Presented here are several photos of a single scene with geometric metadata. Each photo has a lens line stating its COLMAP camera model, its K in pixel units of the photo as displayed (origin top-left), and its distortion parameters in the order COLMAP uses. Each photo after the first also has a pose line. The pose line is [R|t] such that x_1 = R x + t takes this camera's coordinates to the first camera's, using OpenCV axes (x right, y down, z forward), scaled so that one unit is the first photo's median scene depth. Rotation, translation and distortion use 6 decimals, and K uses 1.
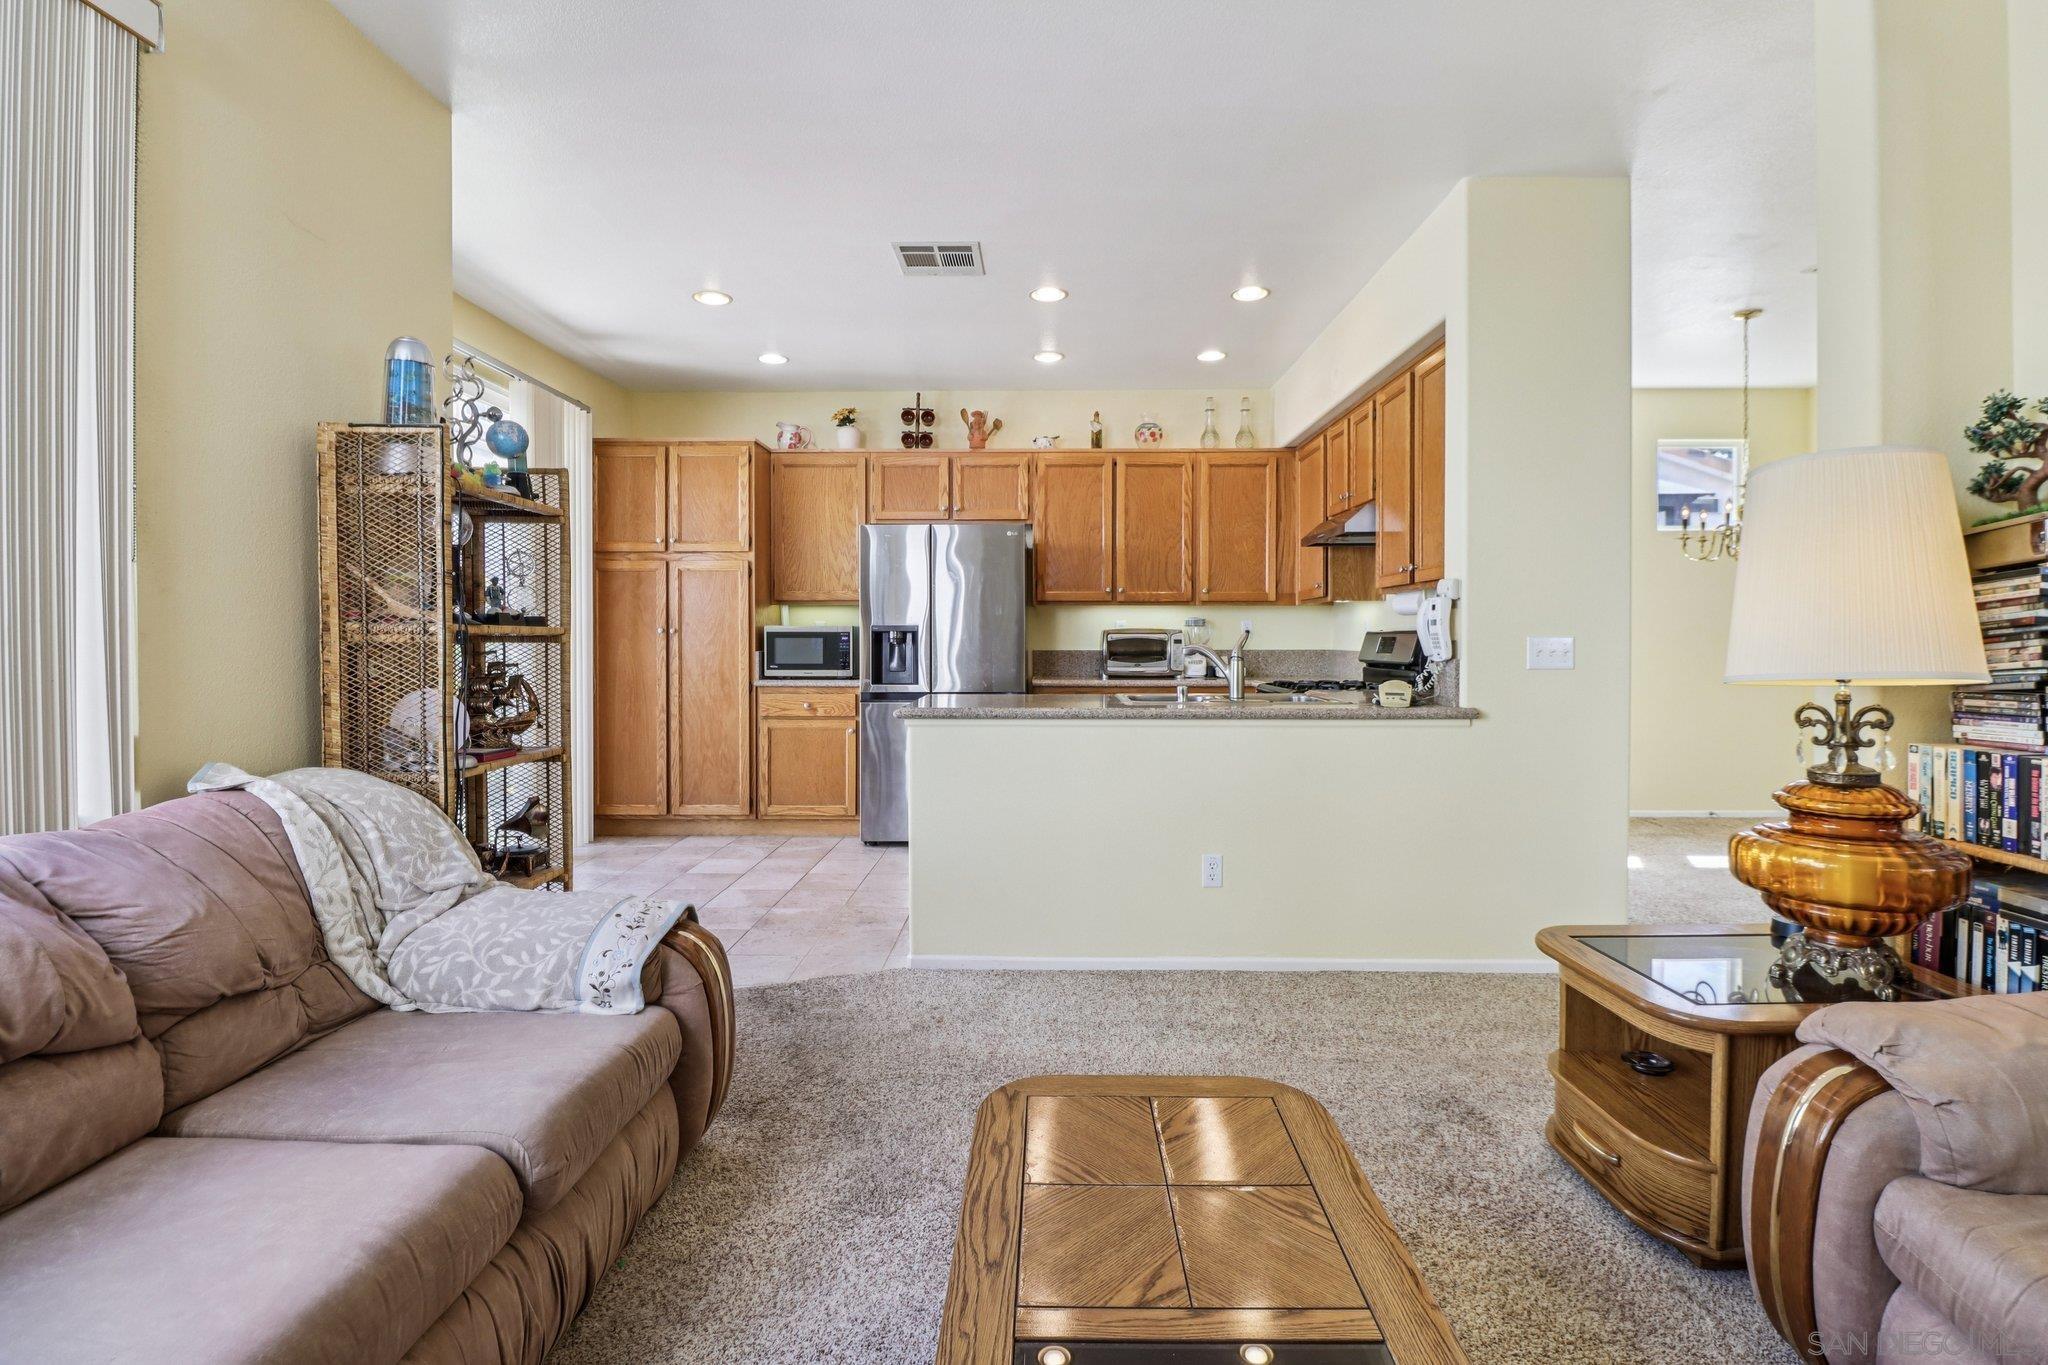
lens RADIAL K [[965.8, 0, 1035.9], [0, 965.8, 653.6], [0, 0, 1]] dist [0.004083, -0.015817]
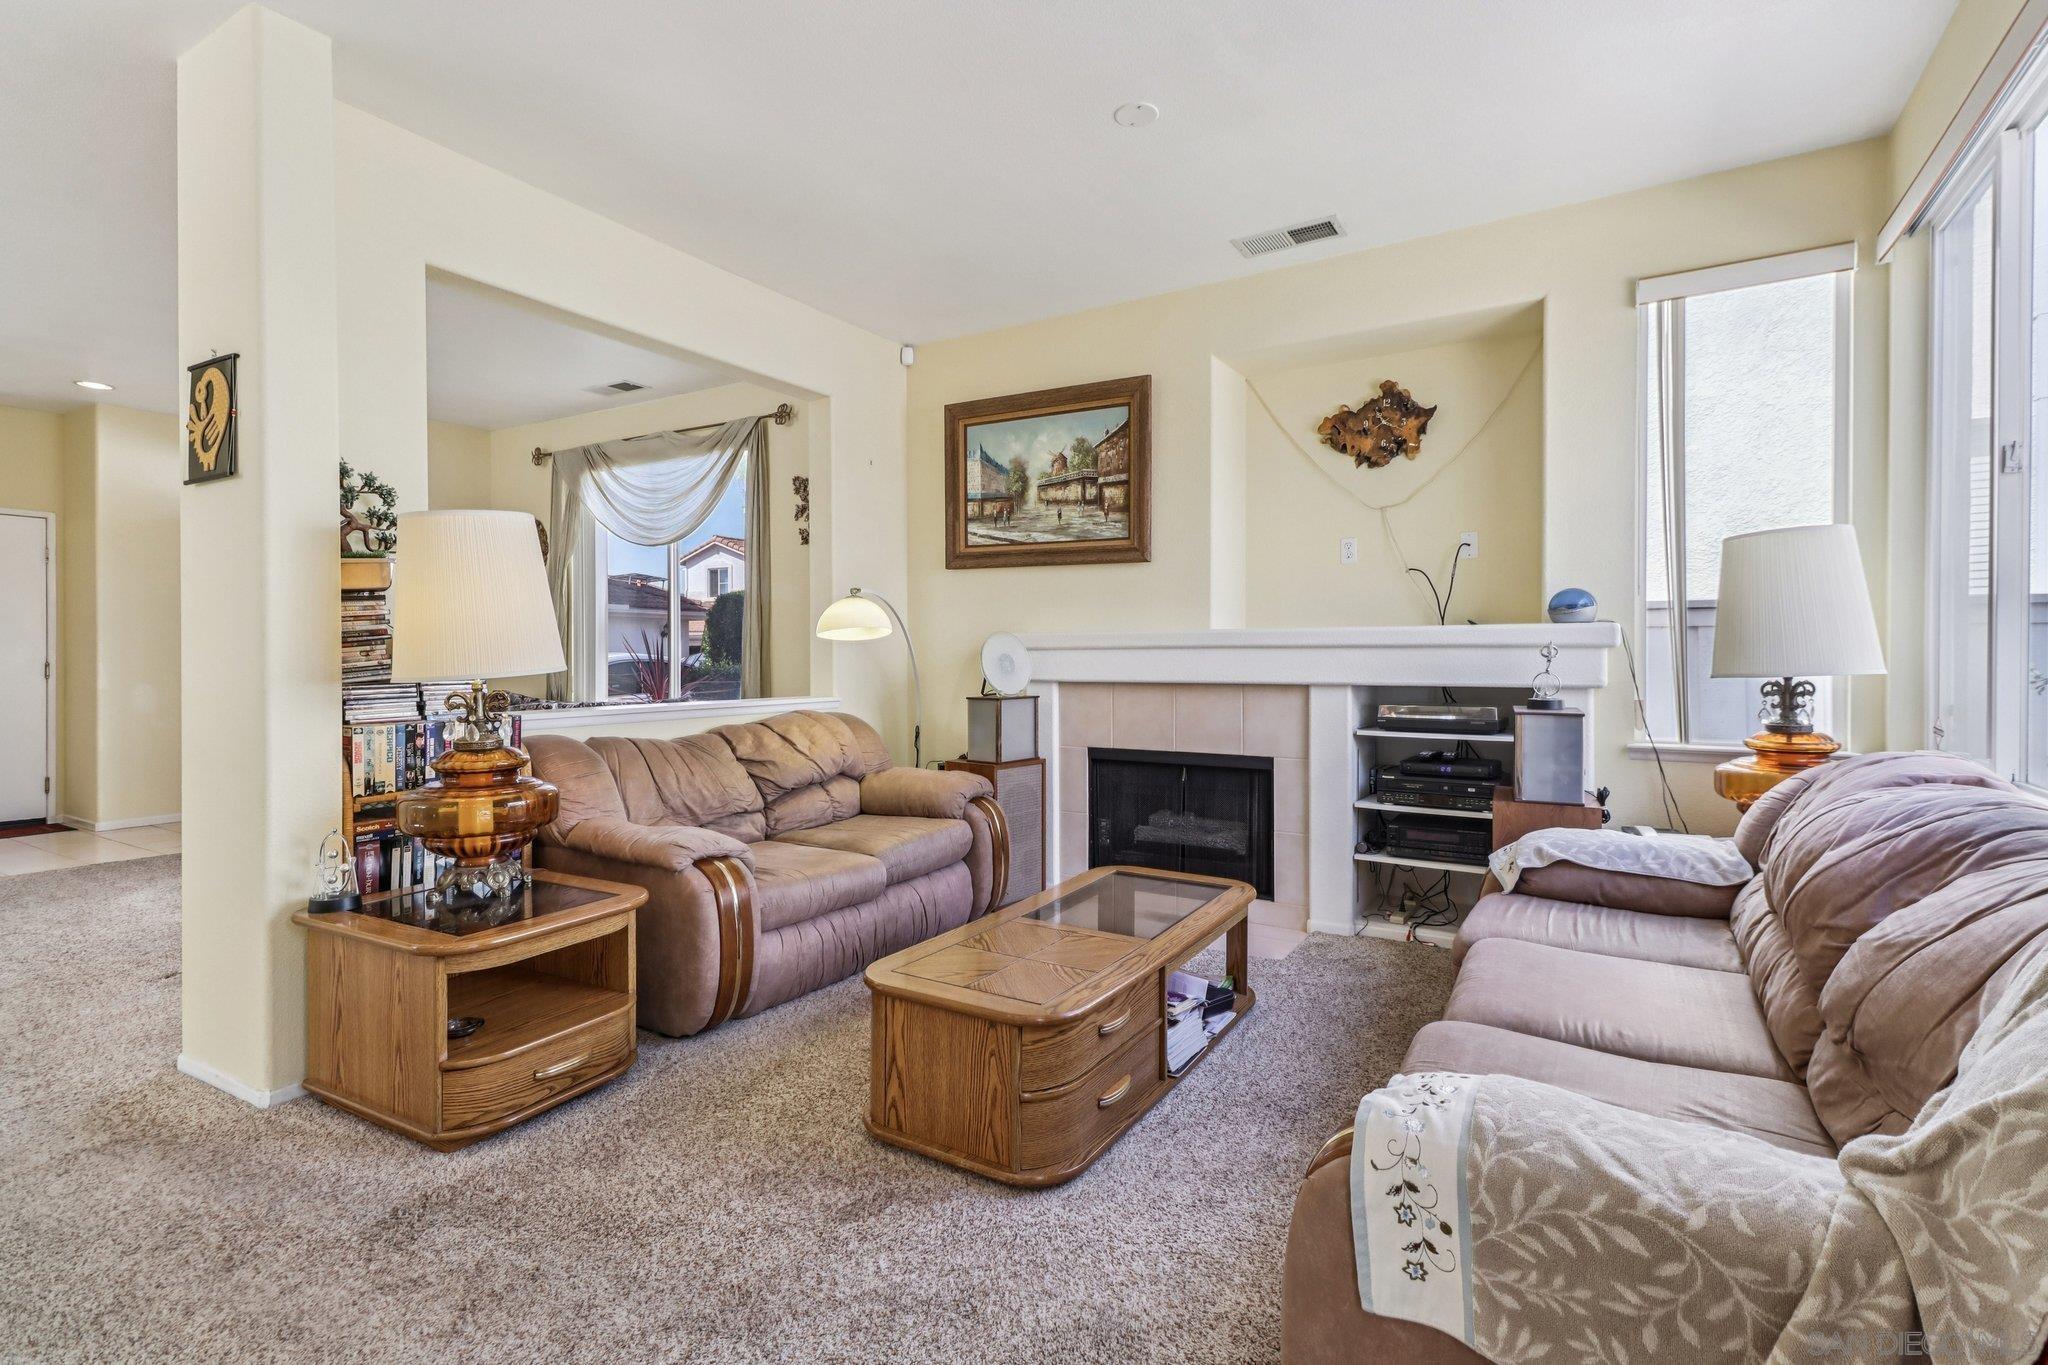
lens RADIAL K [[957.1, 0, 1042.3], [0, 957.1, 658.5], [0, 0, 1]] dist [0.024482, -0.000102]
pose [[-0.865731, -0.002293, 0.500505, -0.191364], [0.008634, 0.999772, 0.019516, -0.004697], [-0.500435, 0.021217, -0.865514, 0.627081]]
